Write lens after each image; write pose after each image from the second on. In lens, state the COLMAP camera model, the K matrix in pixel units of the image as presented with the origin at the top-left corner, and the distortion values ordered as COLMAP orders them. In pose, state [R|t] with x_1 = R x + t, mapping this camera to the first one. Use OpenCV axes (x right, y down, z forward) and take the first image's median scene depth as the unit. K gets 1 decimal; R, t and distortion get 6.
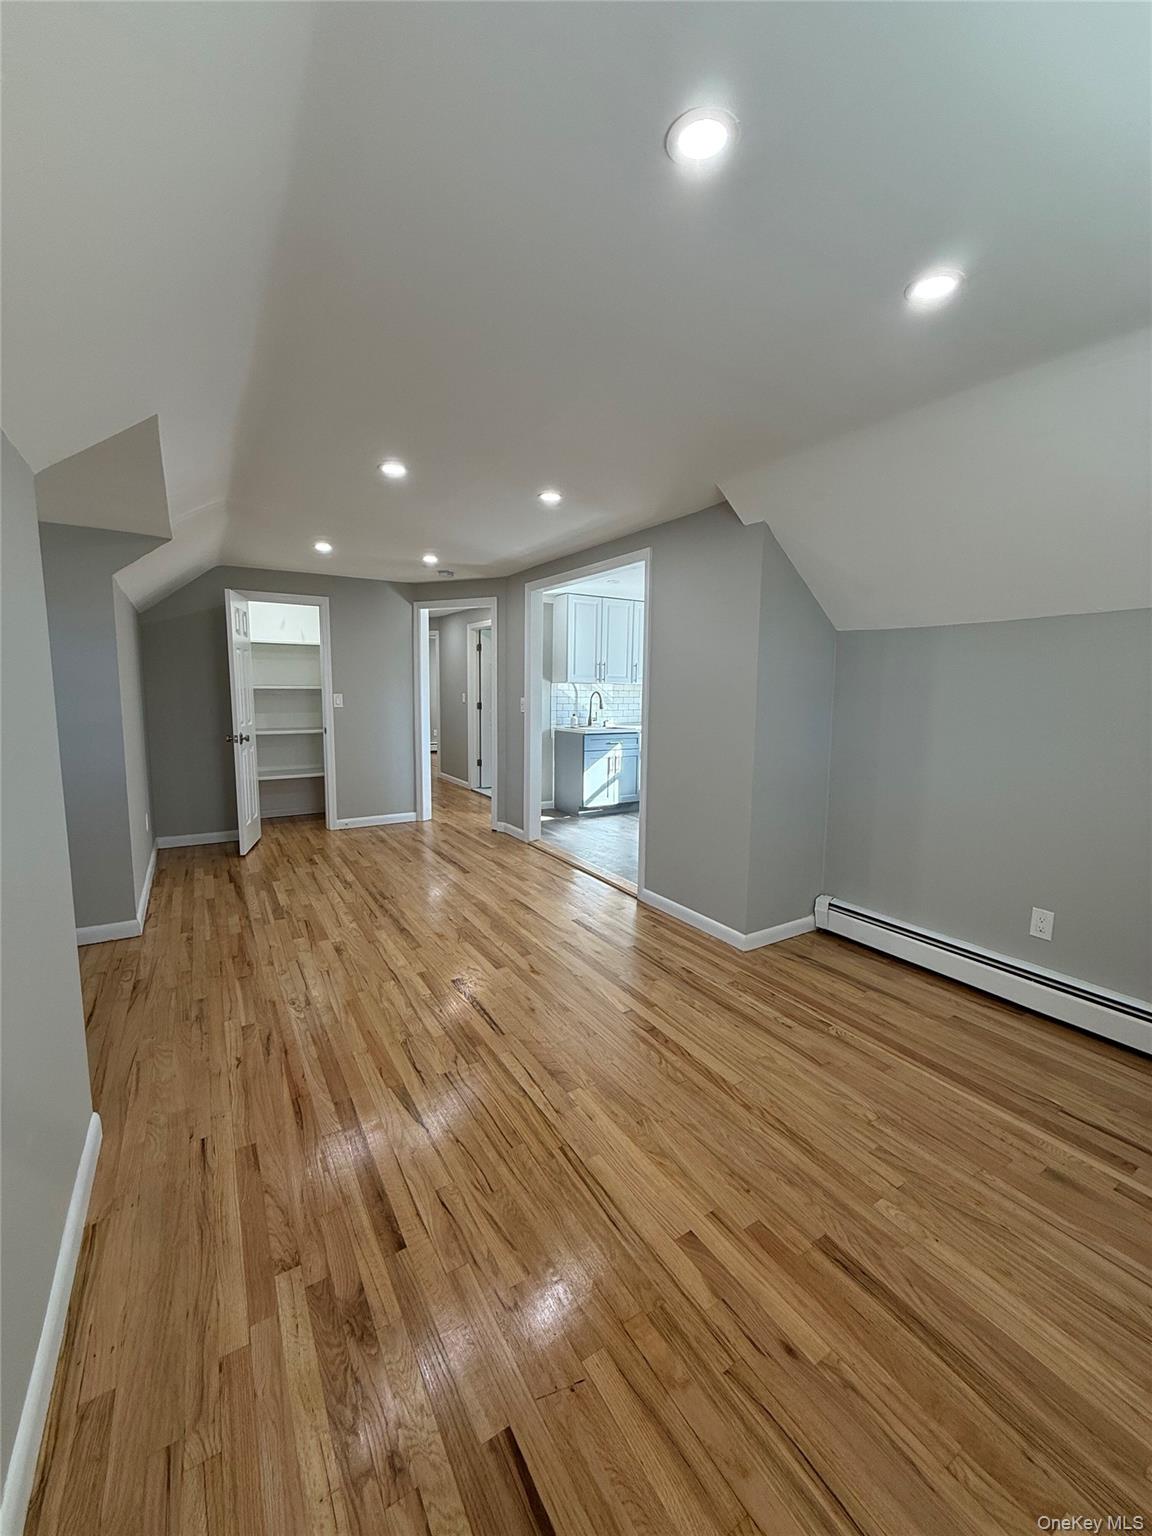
lens RADIAL K [[609.3, 0, 576.2], [0, 609.3, 761.4], [0, 0, 1]] dist [0.000064, 0.000223]
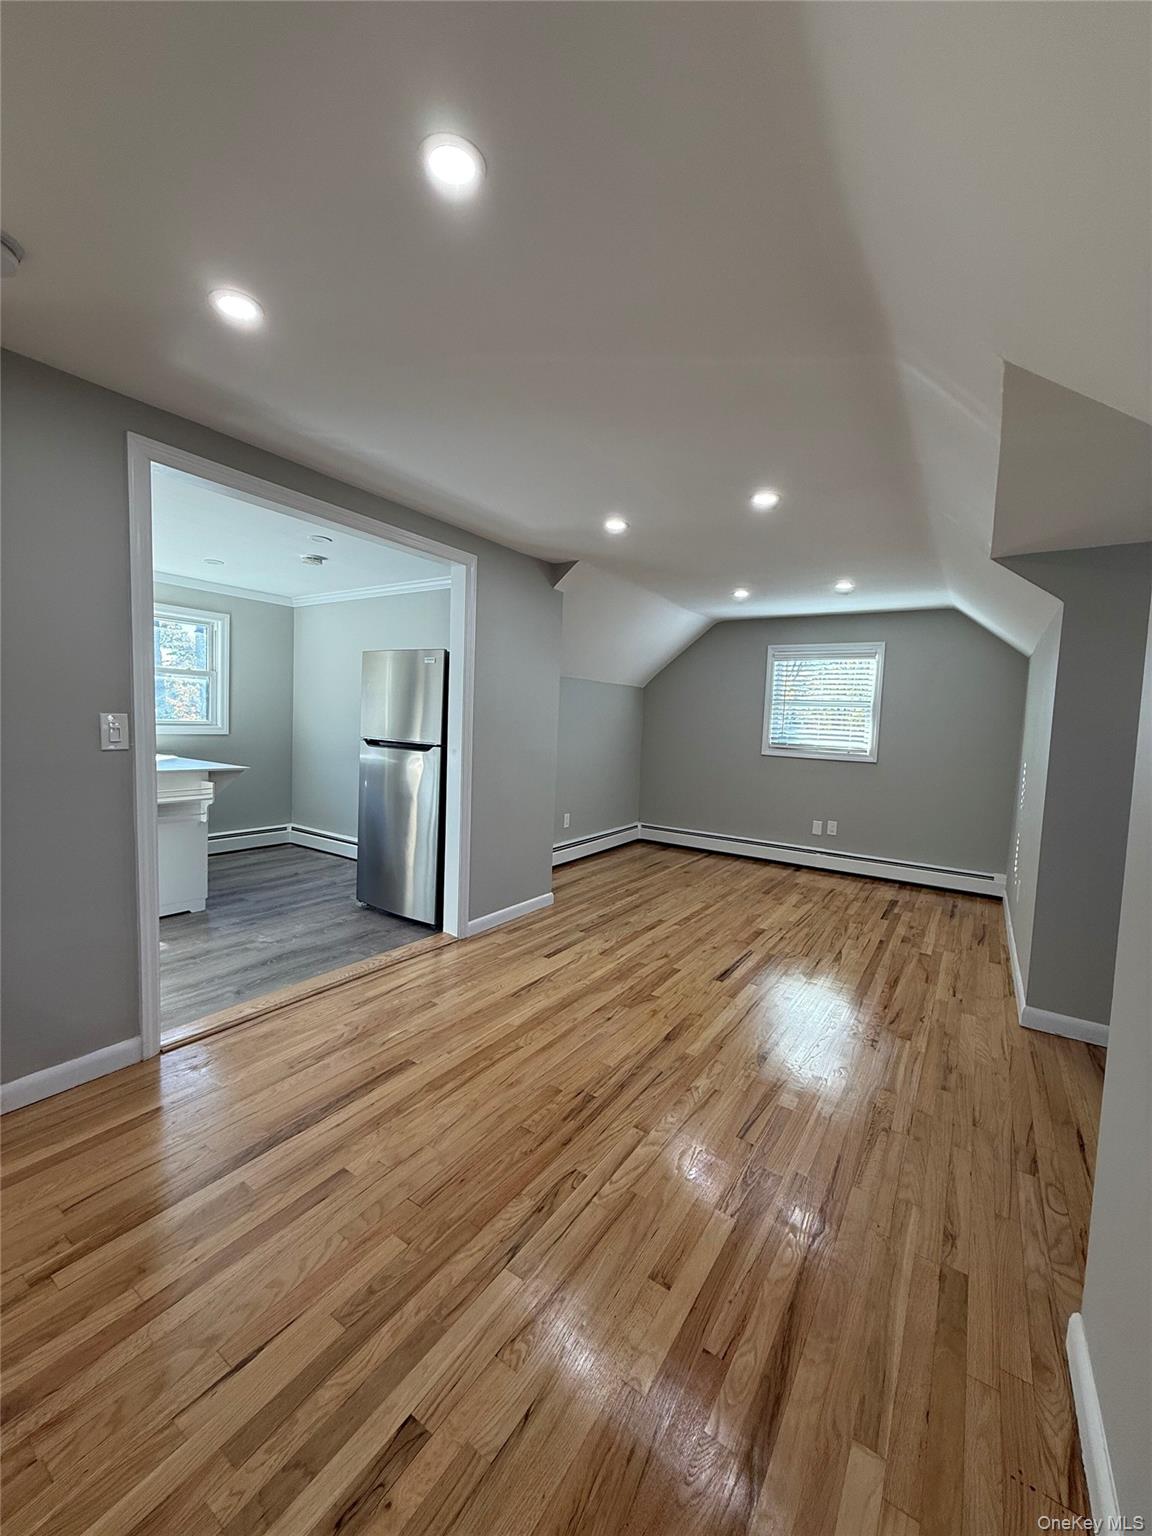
lens RADIAL K [[609.3, 0, 576.2], [0, 609.3, 761.4], [0, 0, 1]] dist [0.000064, 0.000223]
pose [[-0.414464, -0.090000, 0.905604, -0.869389], [0.066530, 0.989439, 0.128780, -0.158624], [-0.907630, 0.113624, -0.404100, 1.349450]]
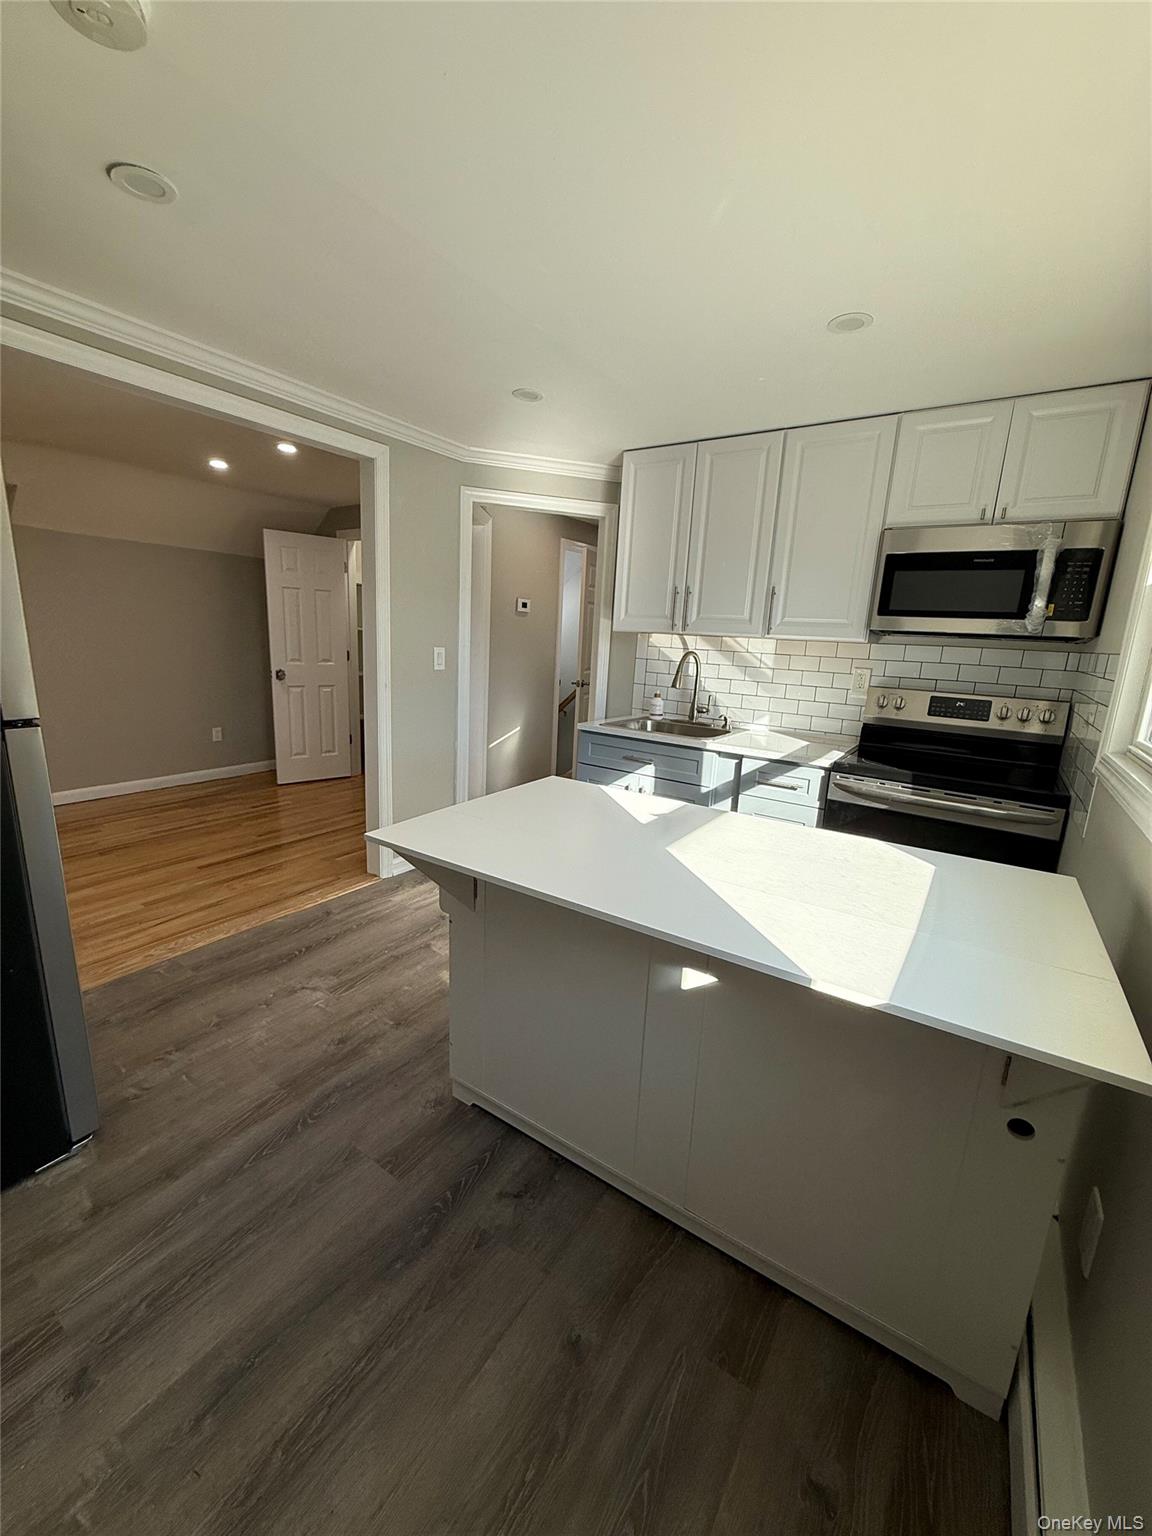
lens RADIAL K [[609.3, 0, 576.2], [0, 609.3, 761.4], [0, 0, 1]] dist [0.000064, 0.000223]
pose [[0.407458, 0.195669, -0.892015, 0.858604], [-0.152136, 0.977671, 0.144965, -0.166813], [0.900462, 0.076641, 0.428128, 1.394990]]
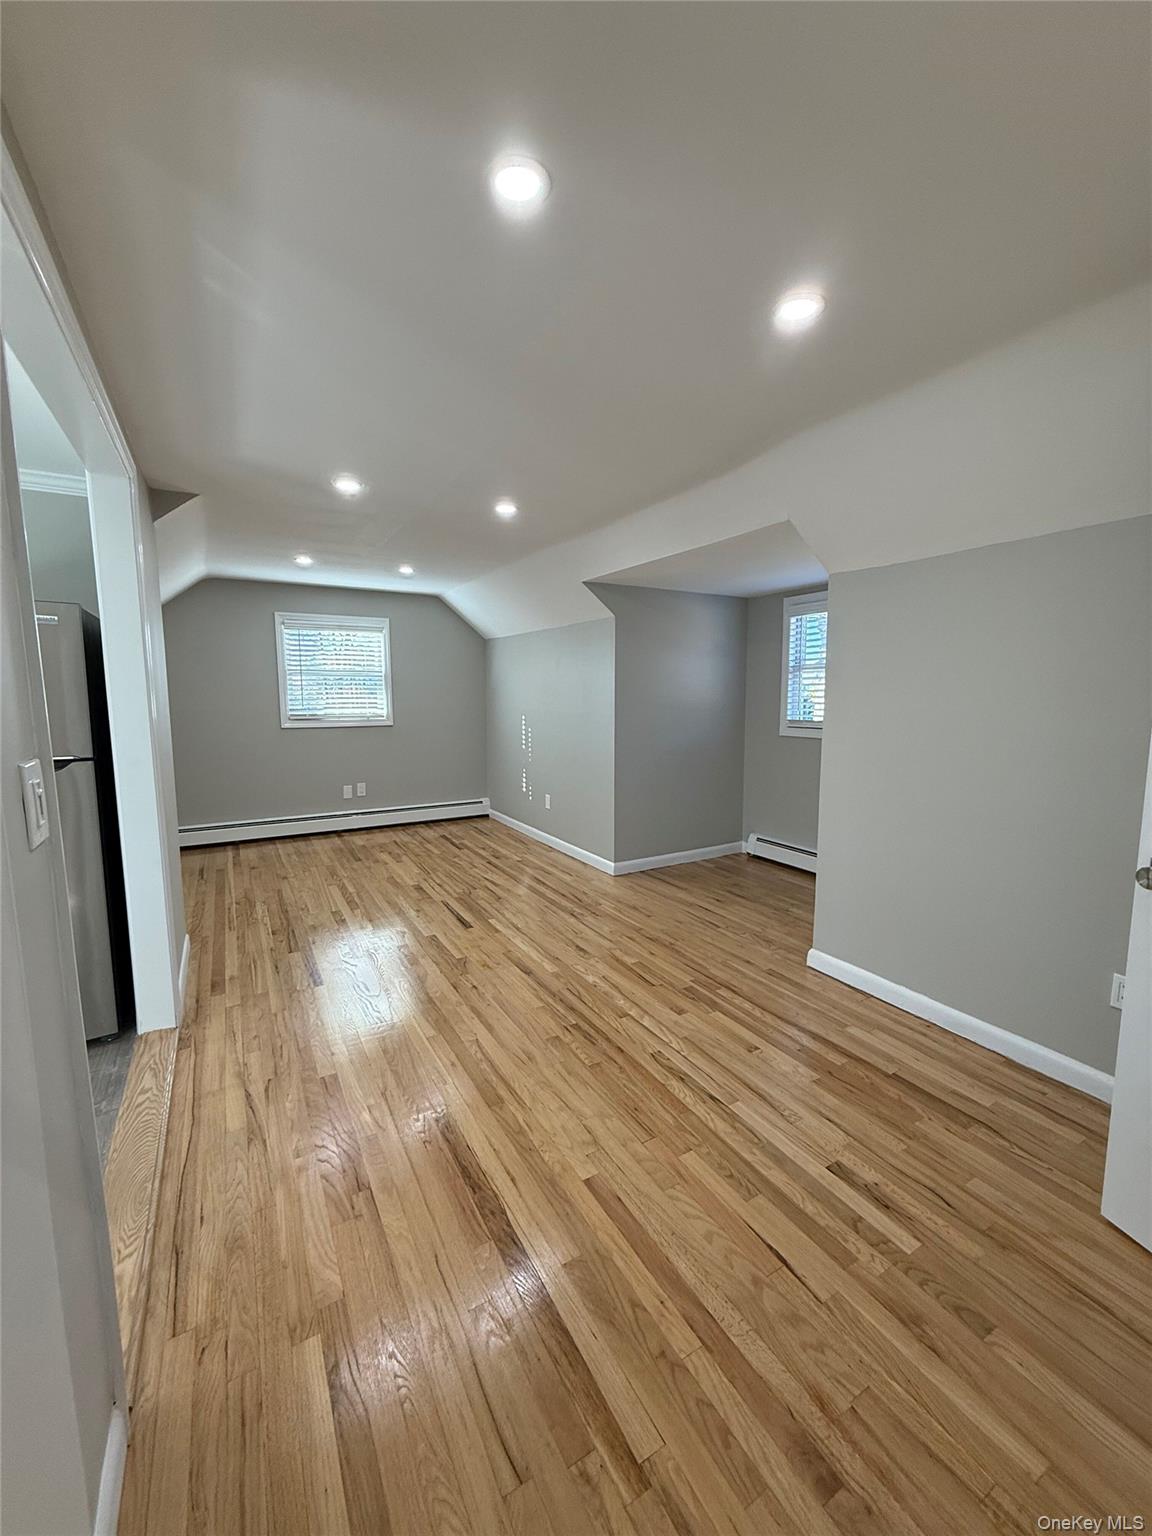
lens RADIAL K [[609.3, 0, 576.2], [0, 609.3, 761.4], [0, 0, 1]] dist [0.000064, 0.000223]
pose [[-0.999520, -0.012715, 0.028244, -0.369735], [-0.005778, 0.972398, 0.233258, -0.218895], [-0.030430, 0.232983, -0.972005, 1.757299]]
